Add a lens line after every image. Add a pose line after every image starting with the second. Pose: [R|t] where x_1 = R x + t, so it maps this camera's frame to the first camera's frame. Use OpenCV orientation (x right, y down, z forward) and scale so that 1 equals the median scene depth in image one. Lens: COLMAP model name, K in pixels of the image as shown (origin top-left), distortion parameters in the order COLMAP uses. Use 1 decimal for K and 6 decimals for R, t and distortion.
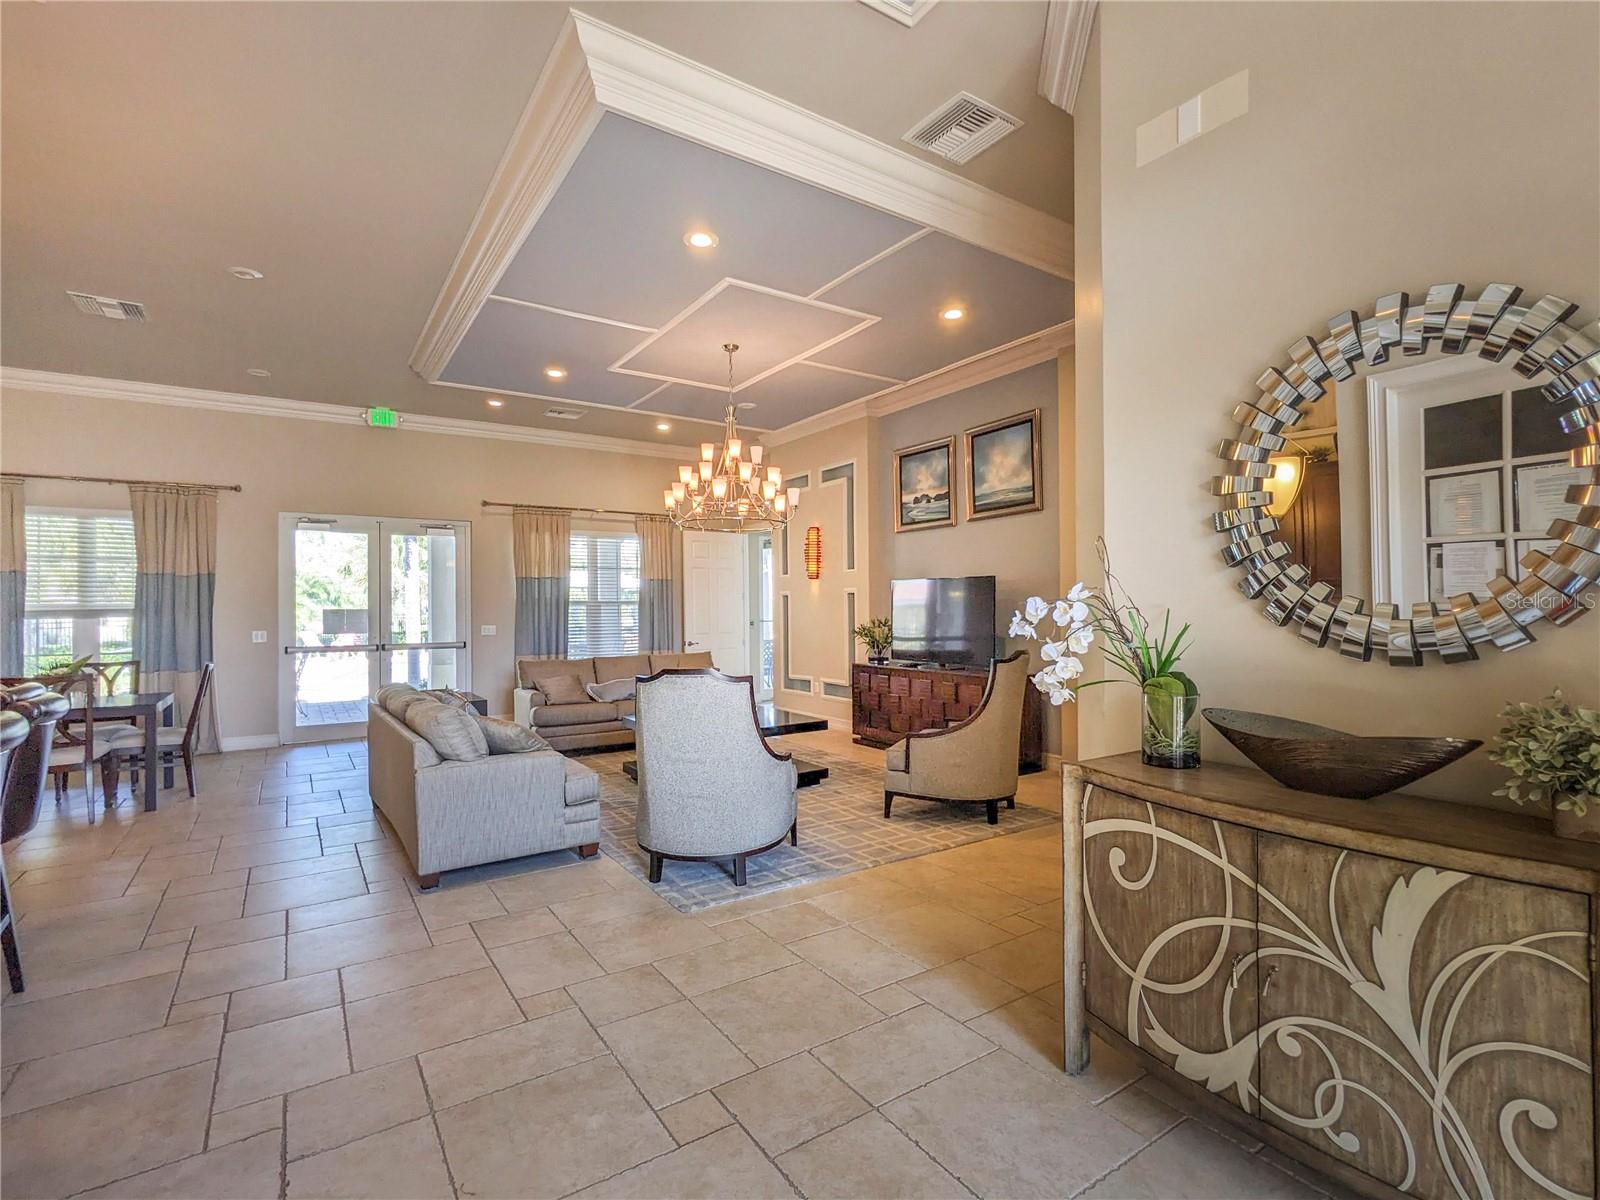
lens RADIAL K [[769.9, 0, 802.7], [0, 769.9, 598.5], [0, 0, 1]] dist [-0.001706, -0.000798]
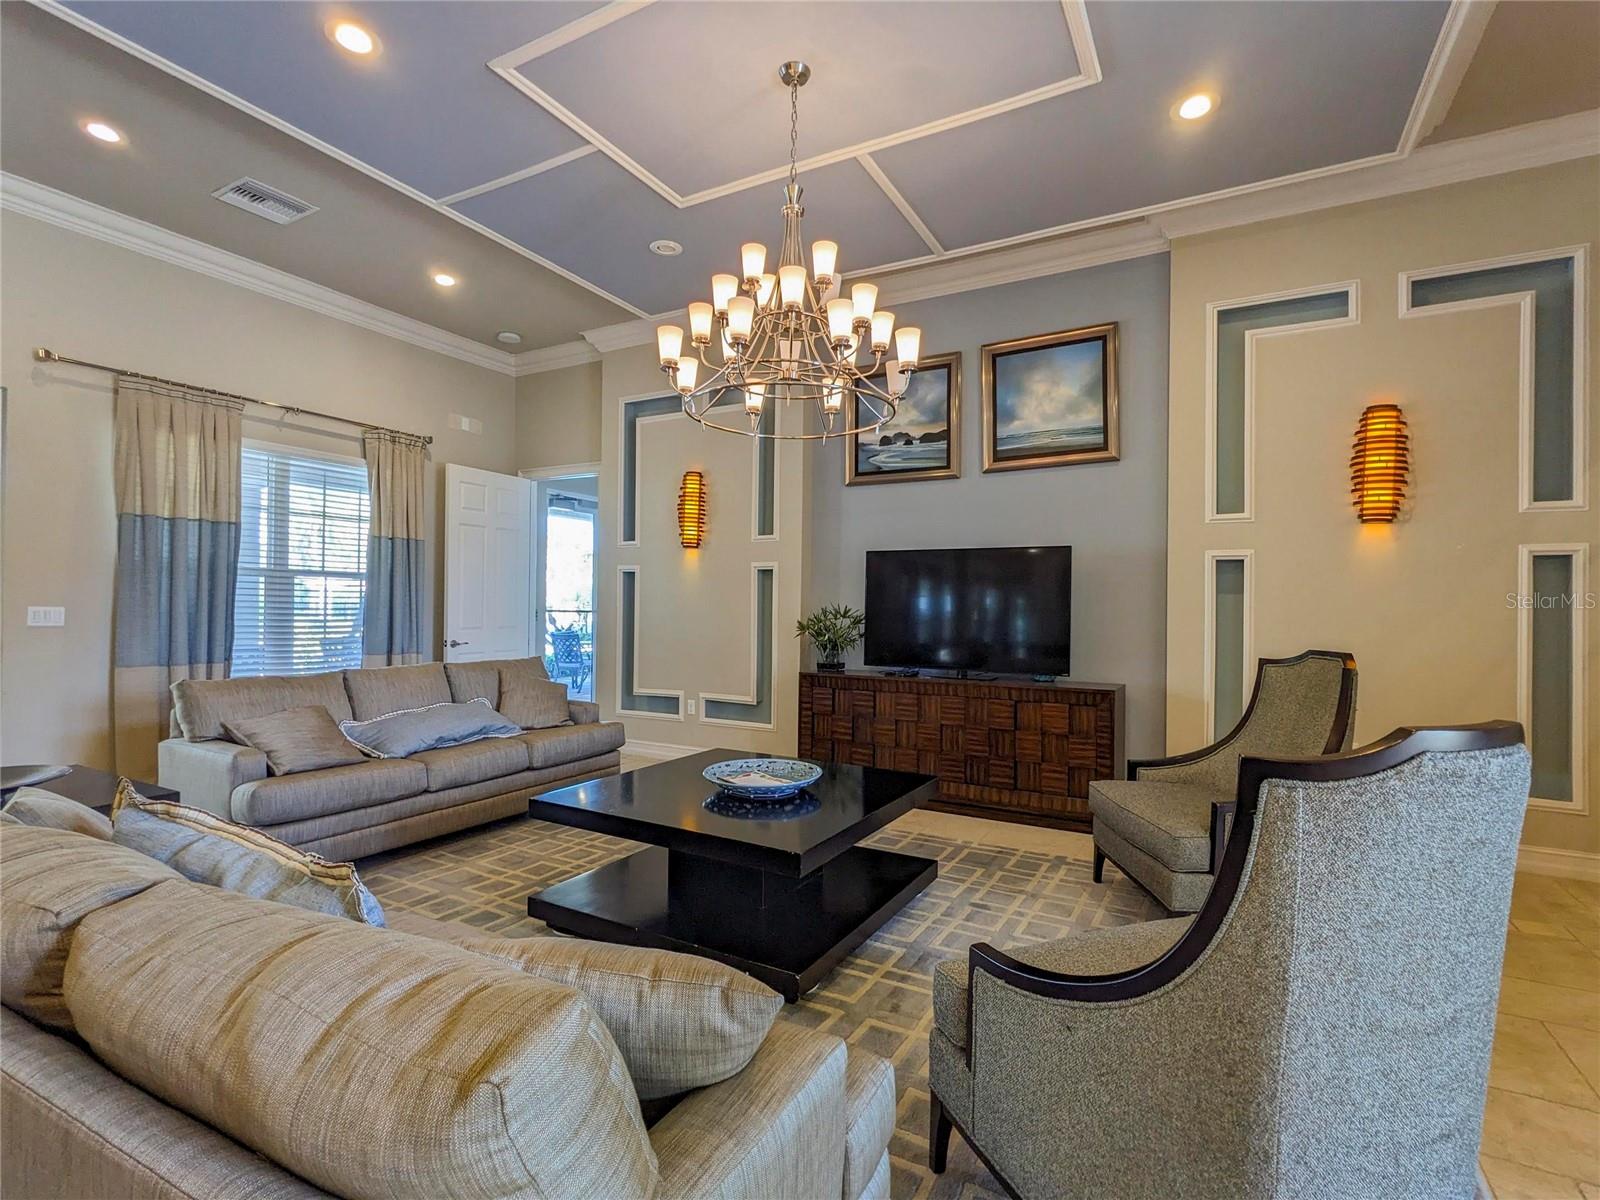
lens RADIAL K [[769.9, 0, 801.1], [0, 769.9, 604.7], [0, 0, 1]] dist [-0.001706, -0.000798]
pose [[0.886182, 0.020703, 0.462875, -0.279336], [-0.024836, 0.999688, 0.002836, 0.026717], [-0.462671, -0.014010, 0.886419, 0.460910]]
